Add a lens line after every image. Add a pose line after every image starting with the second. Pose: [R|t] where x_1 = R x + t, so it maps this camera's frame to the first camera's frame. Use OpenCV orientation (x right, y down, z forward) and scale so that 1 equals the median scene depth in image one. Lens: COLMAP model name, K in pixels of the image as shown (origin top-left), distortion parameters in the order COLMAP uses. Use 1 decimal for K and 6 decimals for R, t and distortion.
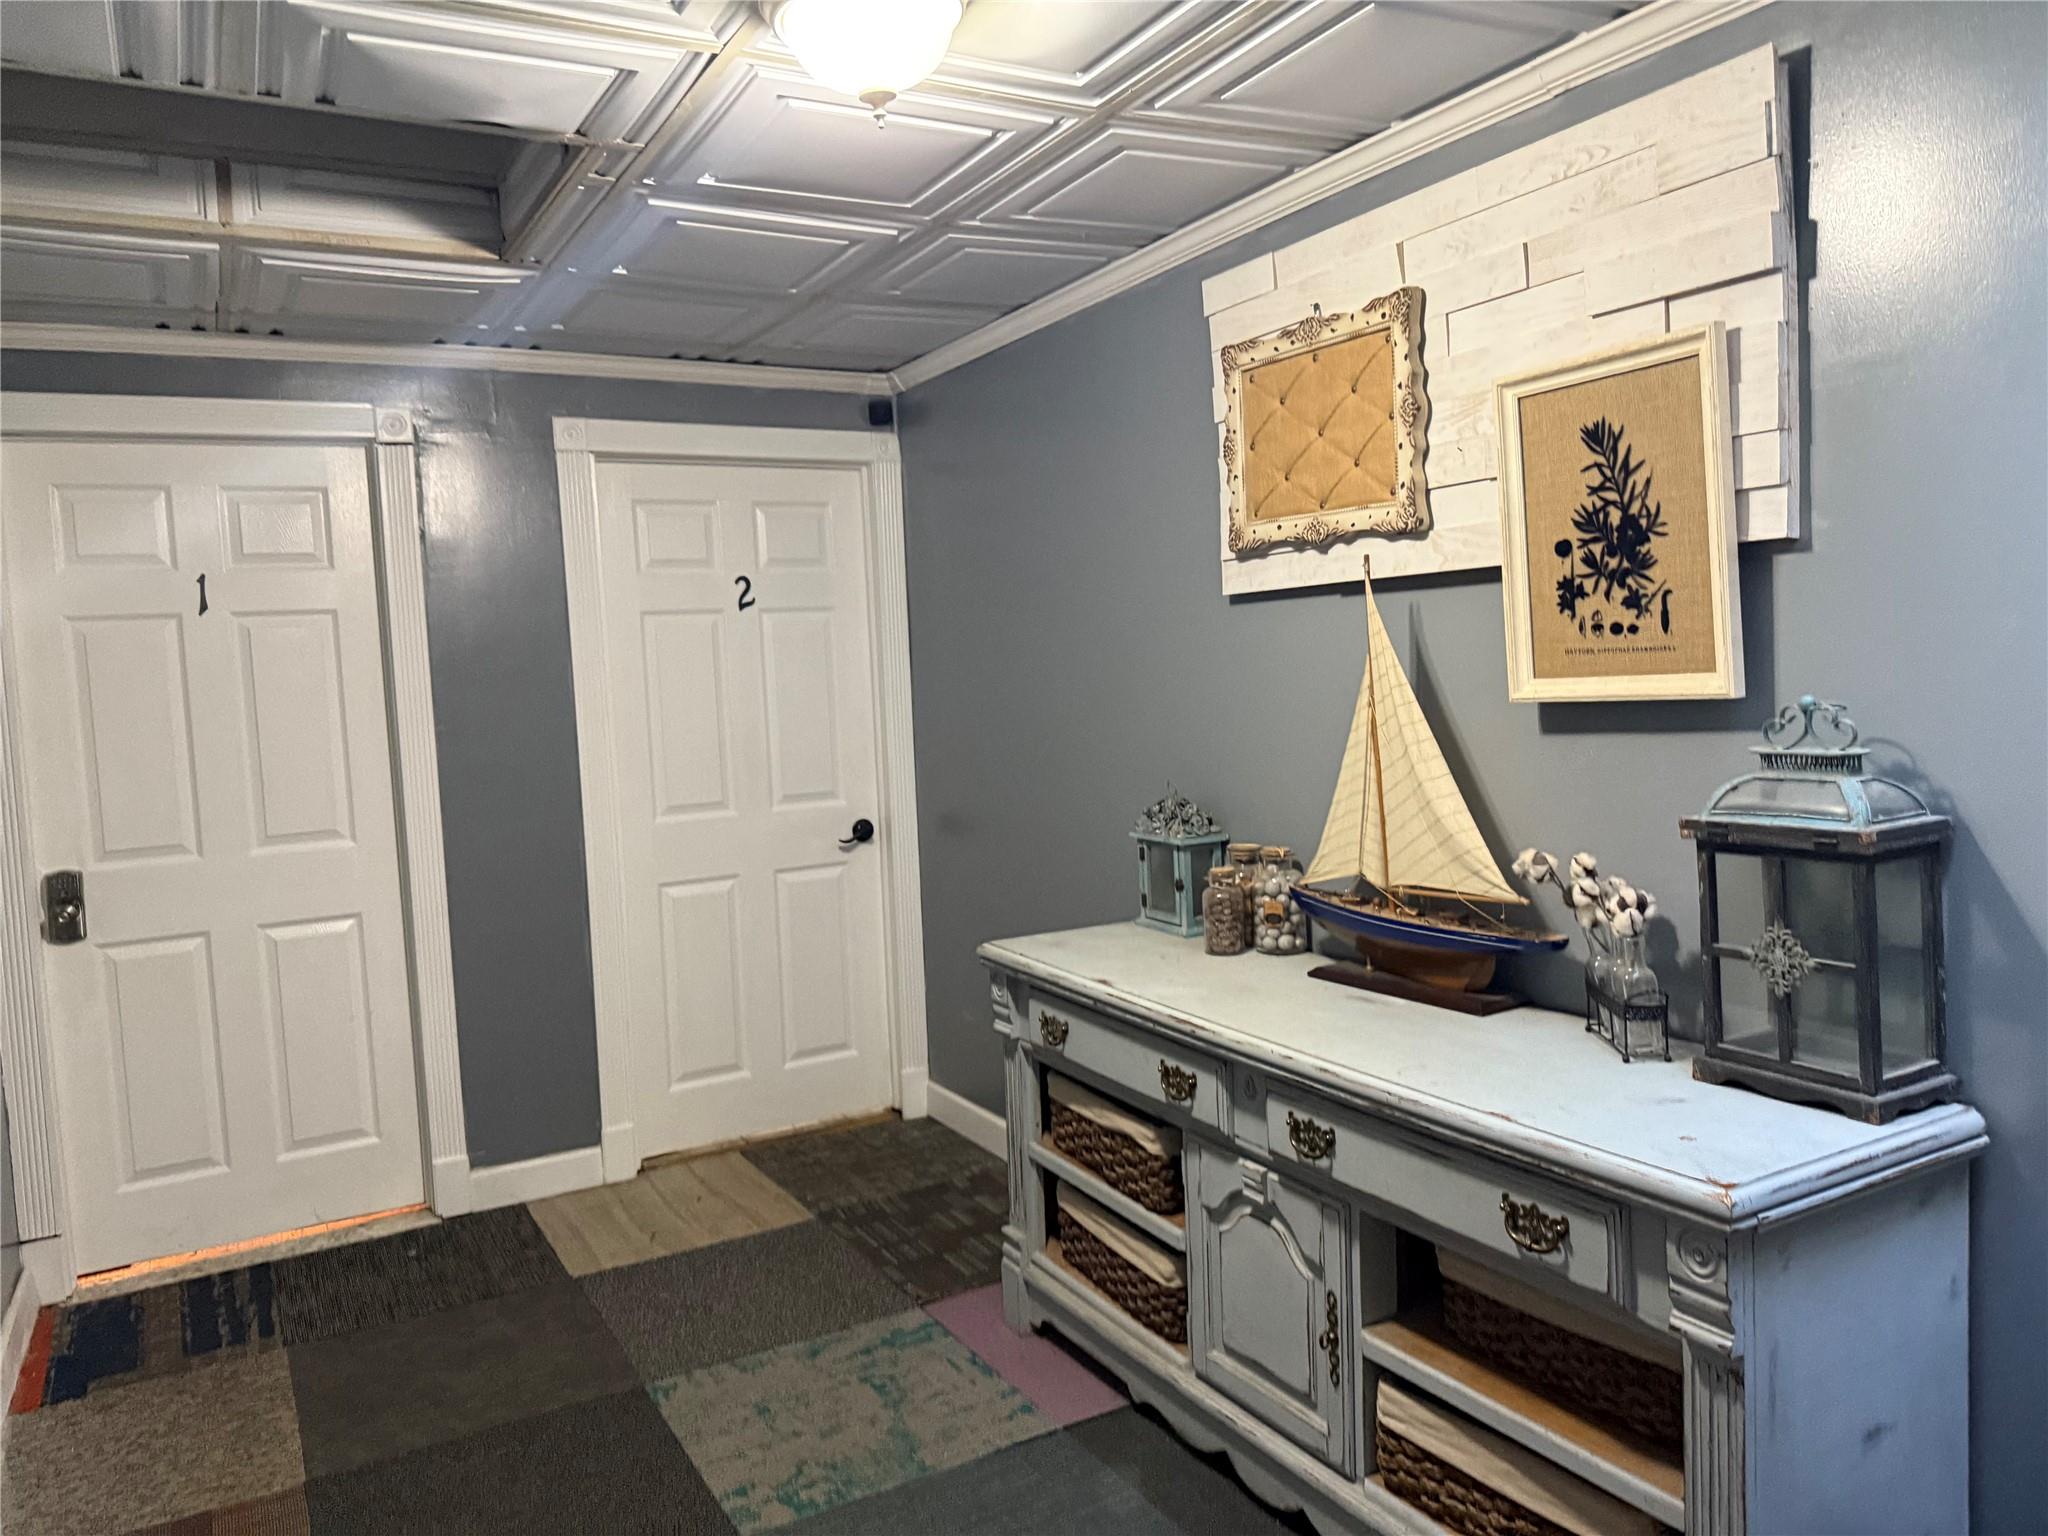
lens RADIAL K [[1453.3, 0, 1023.2], [0, 1453.3, 771.9], [0, 0, 1]] dist [-0.014072, -0.018682]
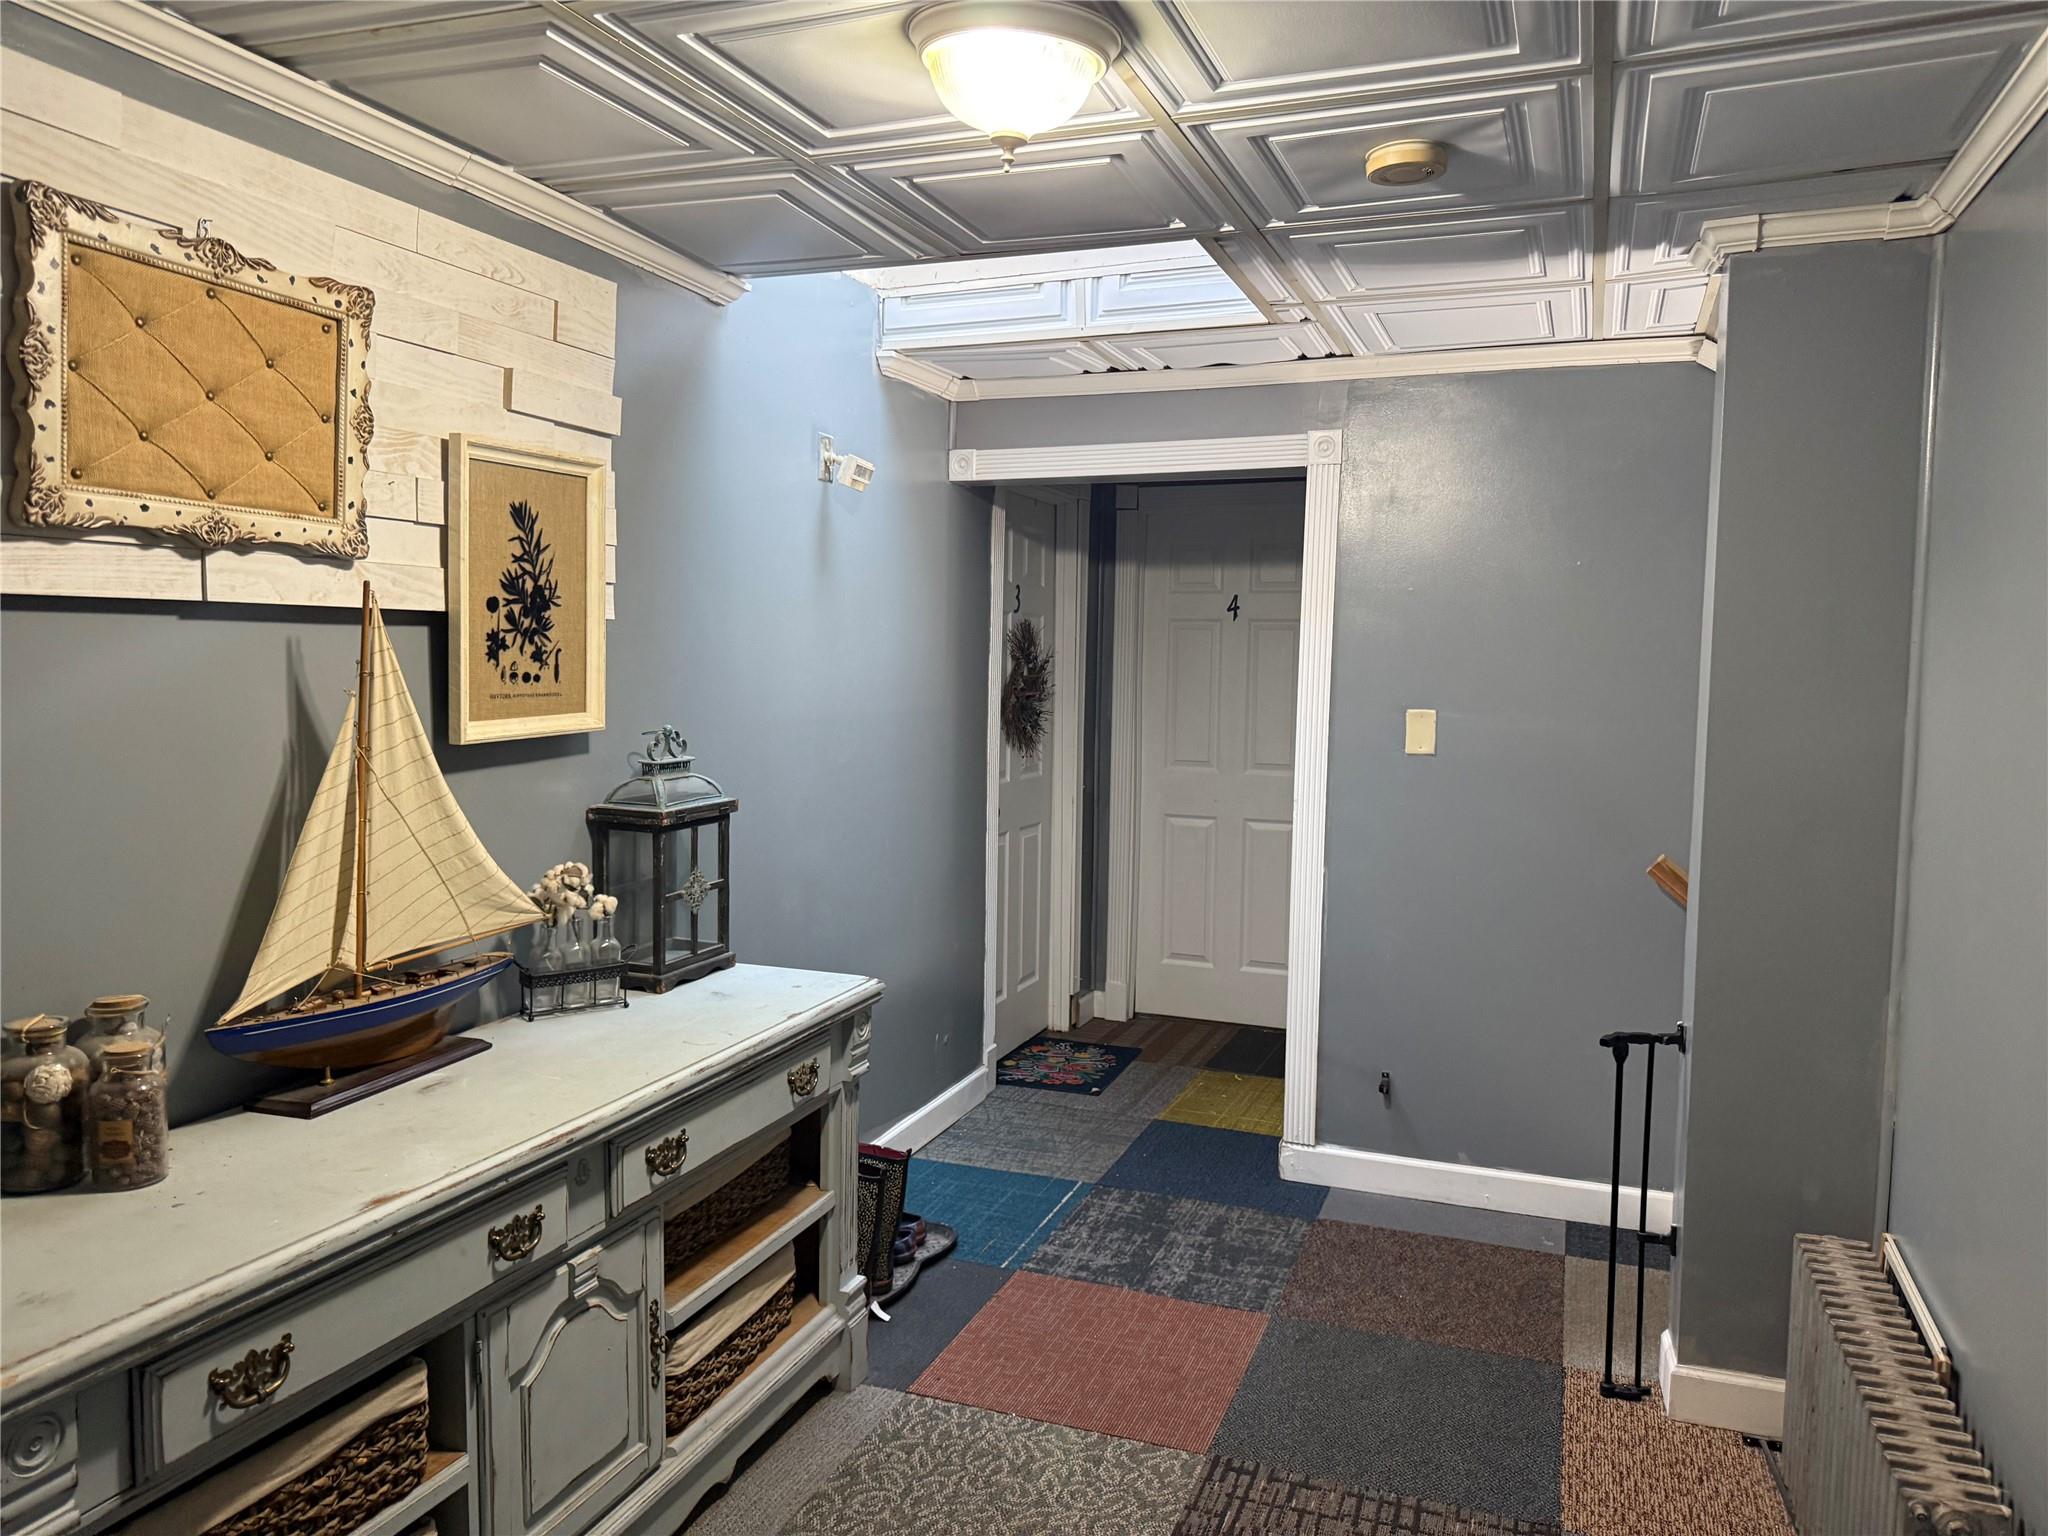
lens RADIAL K [[1453.3, 0, 1023.2], [0, 1453.3, 758.8], [0, 0, 1]] dist [-0.014072, -0.018682]
pose [[-0.656548, -0.022175, 0.753958, -0.751935], [0.069356, 0.993558, 0.089617, -0.108602], [-0.751089, 0.111130, -0.650781, 1.448930]]
